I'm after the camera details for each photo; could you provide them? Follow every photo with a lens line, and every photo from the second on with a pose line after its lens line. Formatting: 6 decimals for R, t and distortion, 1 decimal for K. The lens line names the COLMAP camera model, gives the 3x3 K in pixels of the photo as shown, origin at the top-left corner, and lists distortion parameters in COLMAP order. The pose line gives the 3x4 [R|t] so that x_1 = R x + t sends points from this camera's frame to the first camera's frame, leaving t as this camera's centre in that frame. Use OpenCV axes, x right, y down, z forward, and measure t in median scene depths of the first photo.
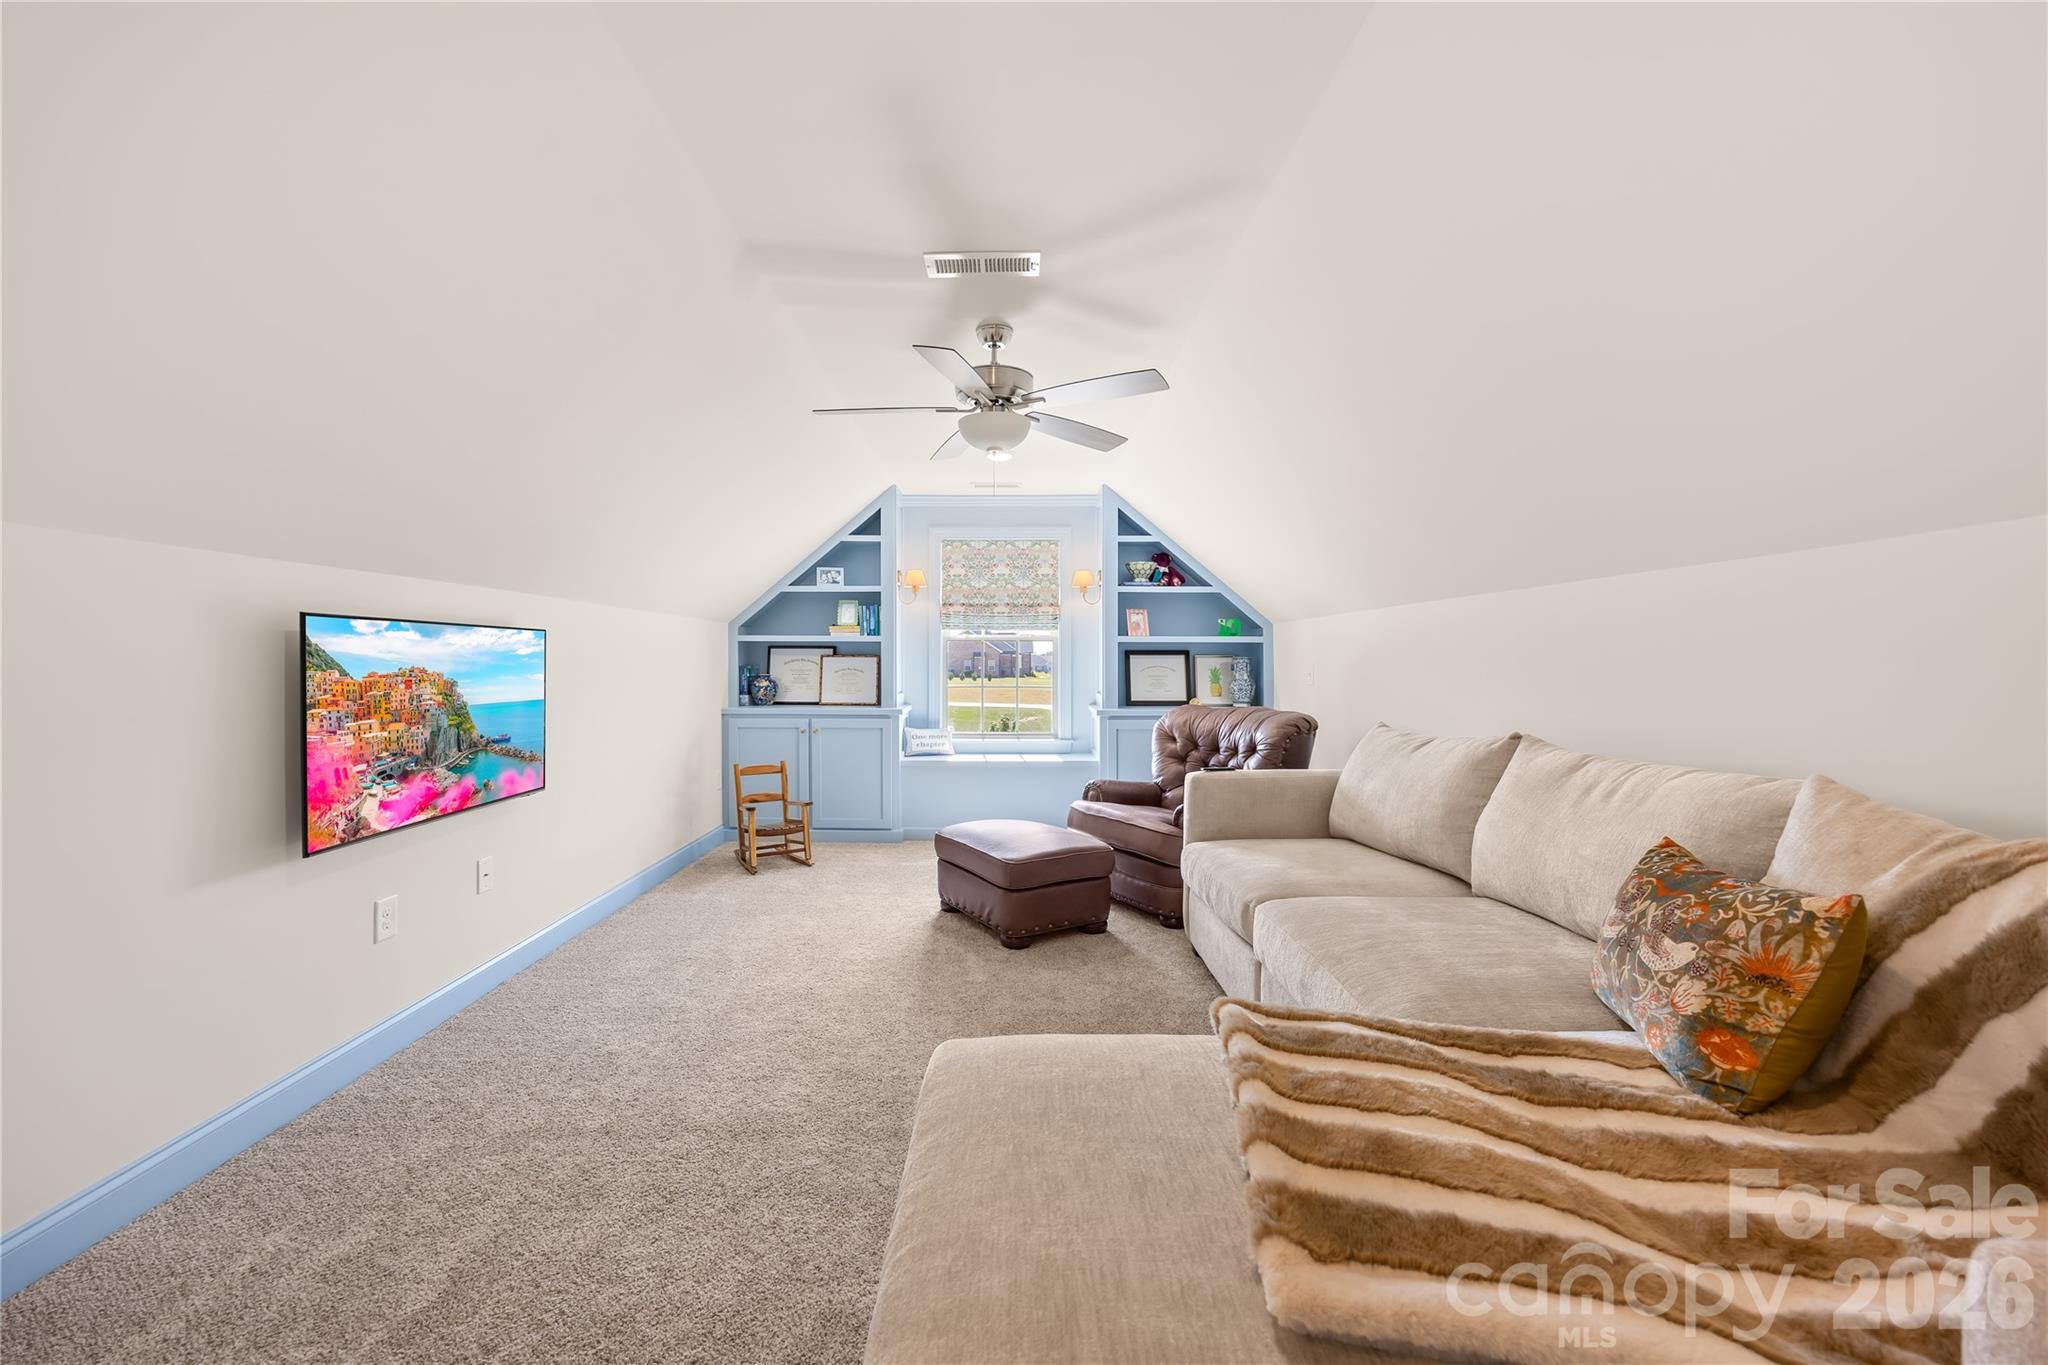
lens RADIAL K [[809.2, 0, 1013.4], [0, 809.2, 665.8], [0, 0, 1]] dist [-0.001933, 0.000203]
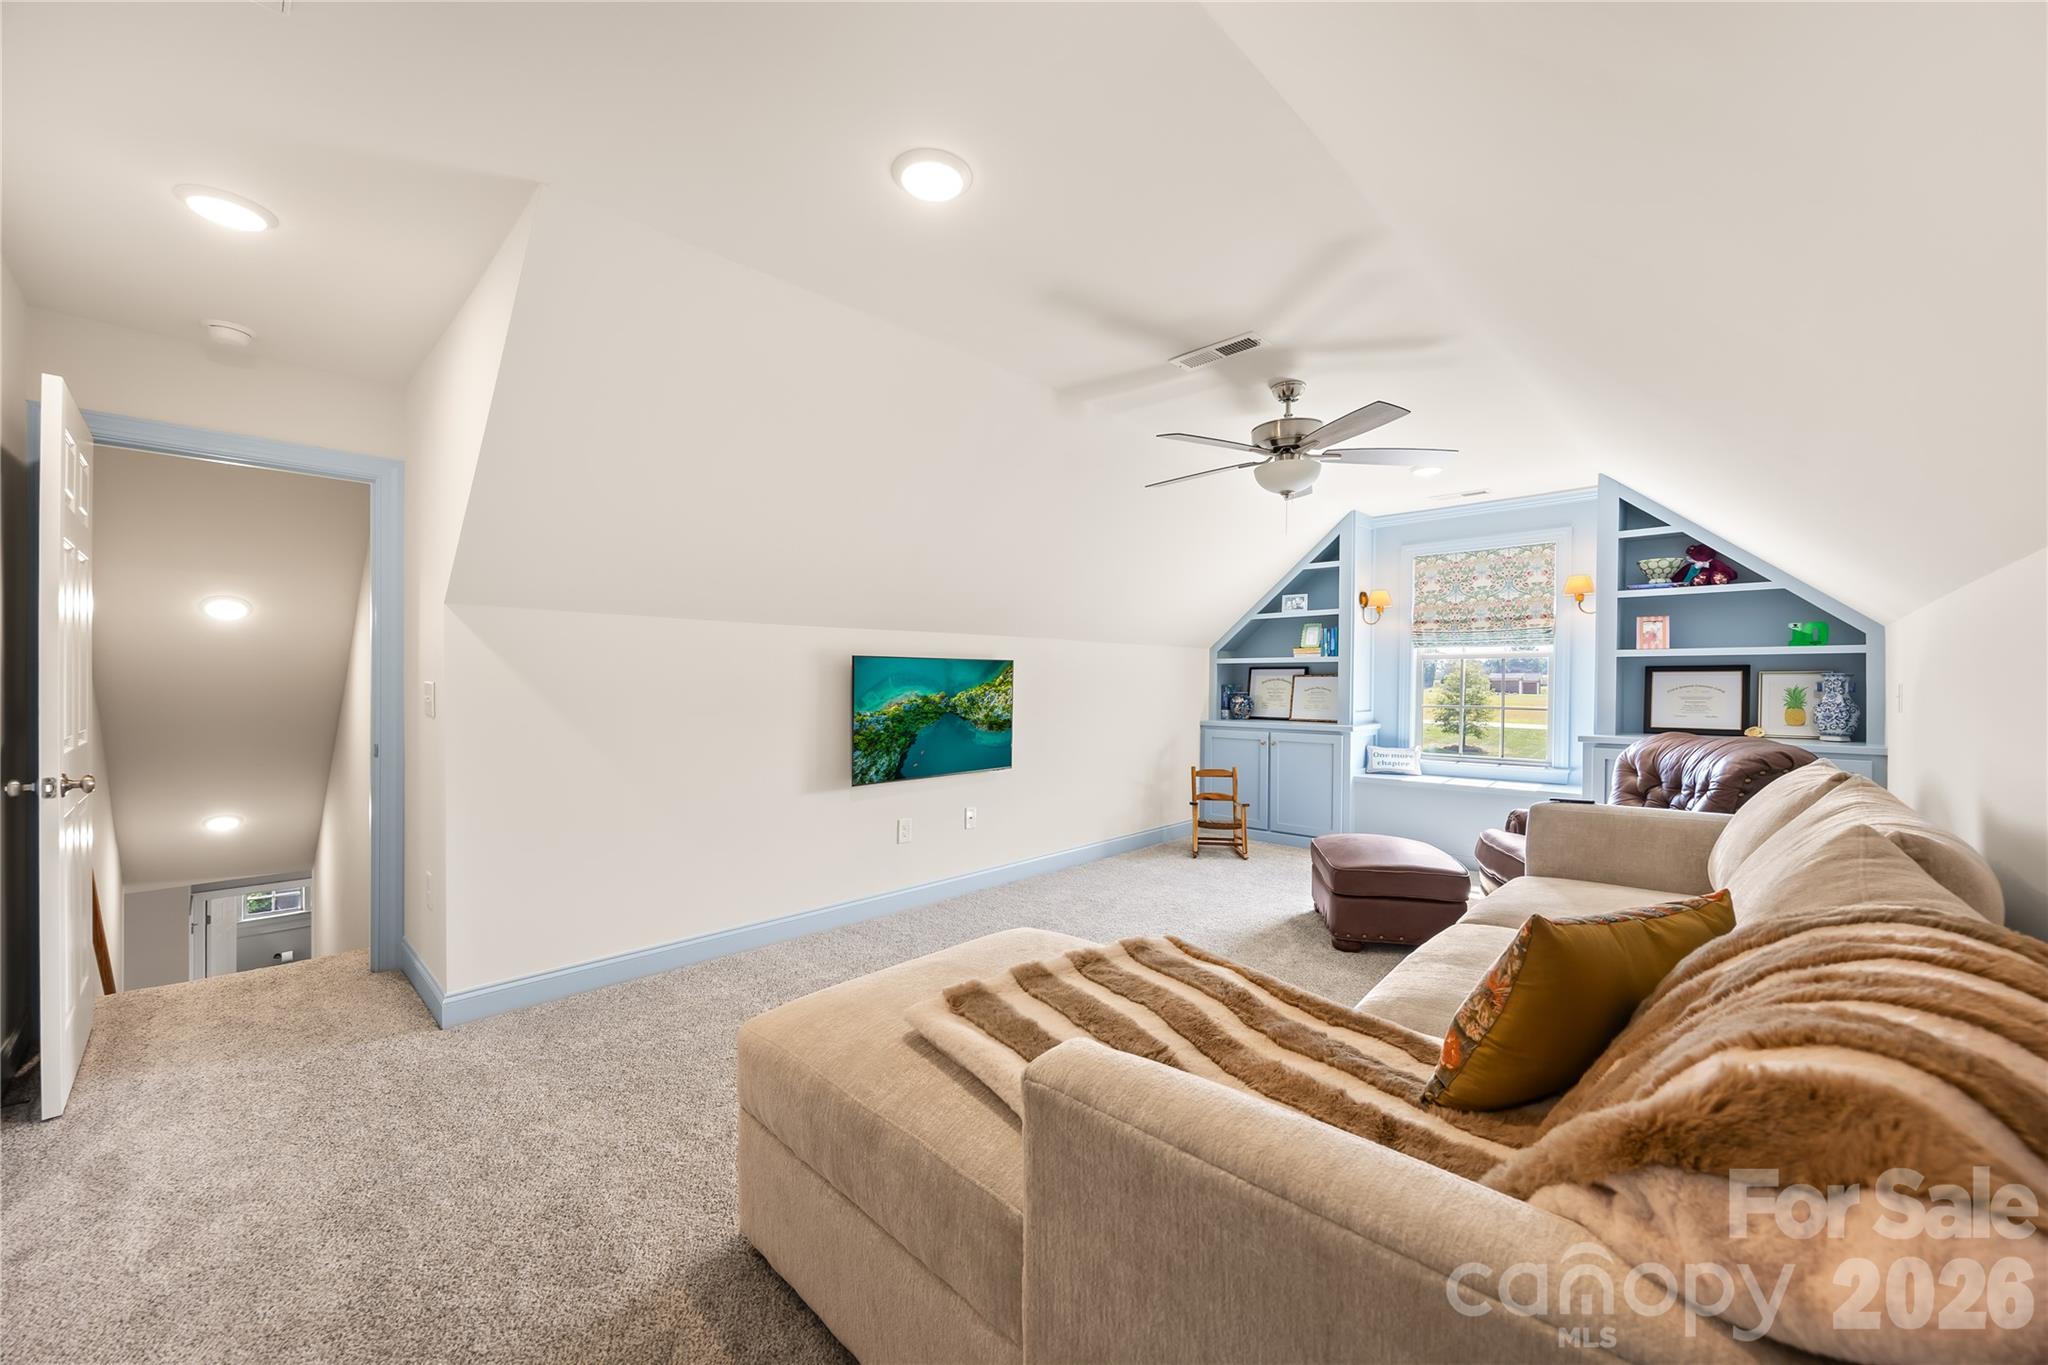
lens RADIAL K [[783.1, 0, 1024.0], [0, 783.1, 682.5], [0, 0, 1]] dist [-0.000283, 0.000184]
pose [[0.734547, -0.001918, -0.678556, 0.224698], [-0.000647, 0.999994, -0.003527, 0.000833], [0.678558, 0.003030, 0.734541, -0.023321]]
